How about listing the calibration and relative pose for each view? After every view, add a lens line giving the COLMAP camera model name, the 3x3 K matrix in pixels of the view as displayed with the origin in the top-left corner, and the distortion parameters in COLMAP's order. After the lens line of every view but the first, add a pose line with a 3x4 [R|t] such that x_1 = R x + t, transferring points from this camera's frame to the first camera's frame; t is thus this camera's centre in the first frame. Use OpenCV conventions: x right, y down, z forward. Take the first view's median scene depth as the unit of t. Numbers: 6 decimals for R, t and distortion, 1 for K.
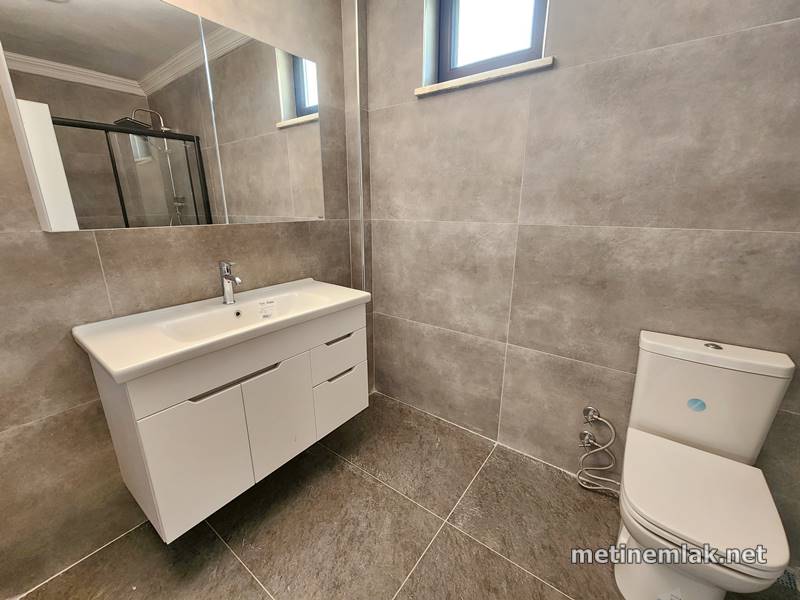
lens RADIAL K [[330.8, 0, 399.9], [0, 330.8, 299.7], [0, 0, 1]] dist [0.004428, -0.003443]
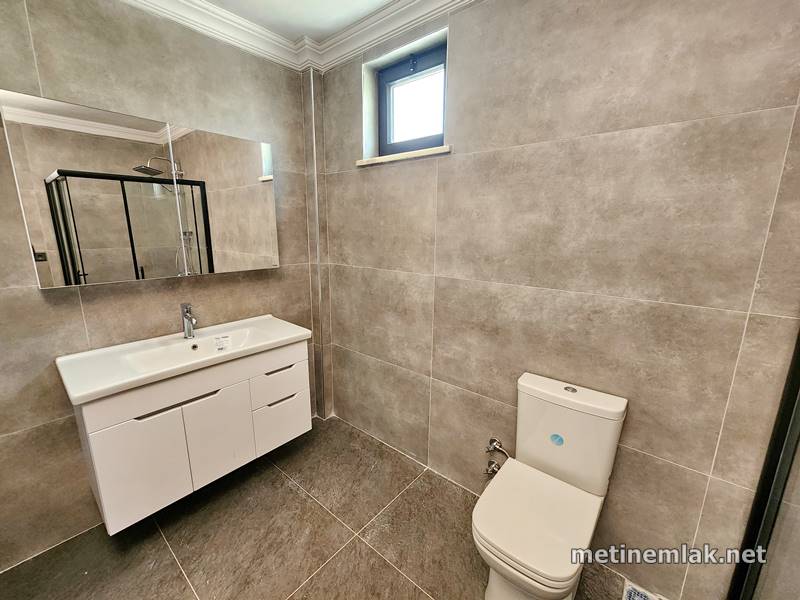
lens RADIAL K [[330.8, 0, 401.1], [0, 330.8, 299.0], [0, 0, 1]] dist [0.004428, -0.003443]
pose [[0.998525, 0.021091, -0.050040, 0.349642], [-0.024220, 0.997734, -0.062771, -0.080963], [0.048603, 0.063890, 0.996773, -0.198266]]
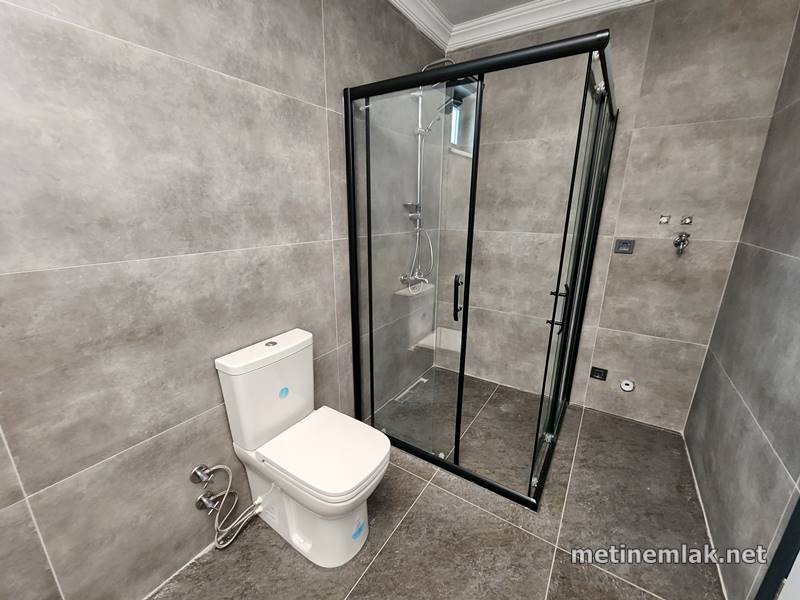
lens RADIAL K [[330.8, 0, 398.7], [0, 330.8, 300.0], [0, 0, 1]] dist [0.004428, -0.003443]
pose [[-0.058549, -0.267753, 0.961707, -0.167899], [0.264127, 0.924874, 0.273578, -0.186587], [-0.962709, 0.270031, 0.016570, 0.435086]]
